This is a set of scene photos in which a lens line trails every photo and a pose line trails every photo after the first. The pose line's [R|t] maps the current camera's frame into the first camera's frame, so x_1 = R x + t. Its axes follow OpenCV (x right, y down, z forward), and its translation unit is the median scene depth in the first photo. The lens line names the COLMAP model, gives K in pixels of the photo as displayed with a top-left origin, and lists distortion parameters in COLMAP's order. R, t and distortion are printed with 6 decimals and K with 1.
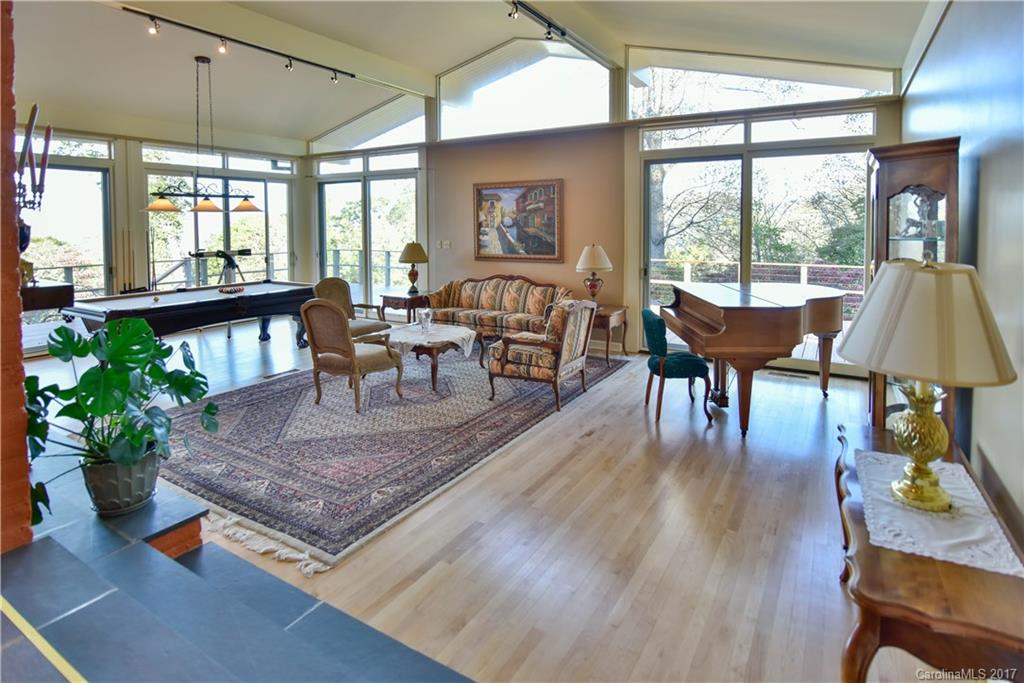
lens RADIAL K [[542.9, 0, 509.8], [0, 542.9, 256.9], [0, 0, 1]] dist [-0.004963, -0.002039]
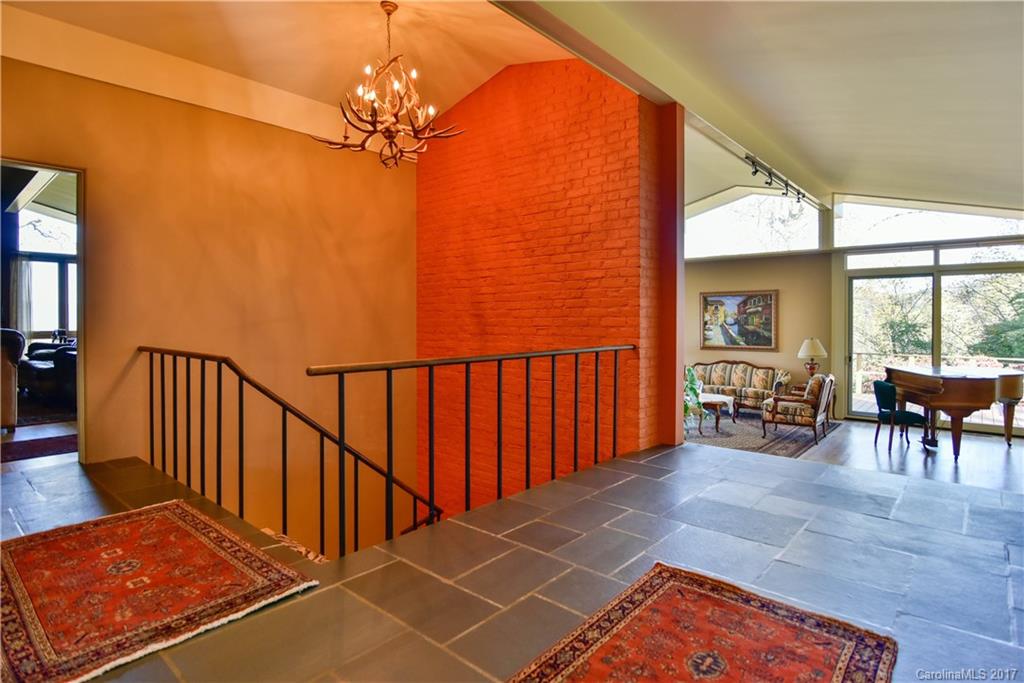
lens RADIAL K [[542.9, 0, 510.1], [0, 542.9, 331.0], [0, 0, 1]] dist [-0.004963, -0.002039]
pose [[0.984250, 0.006328, -0.176672, -0.319909], [-0.012842, 0.999278, -0.035752, 0.015880], [0.176318, 0.037458, 0.983620, -0.442306]]
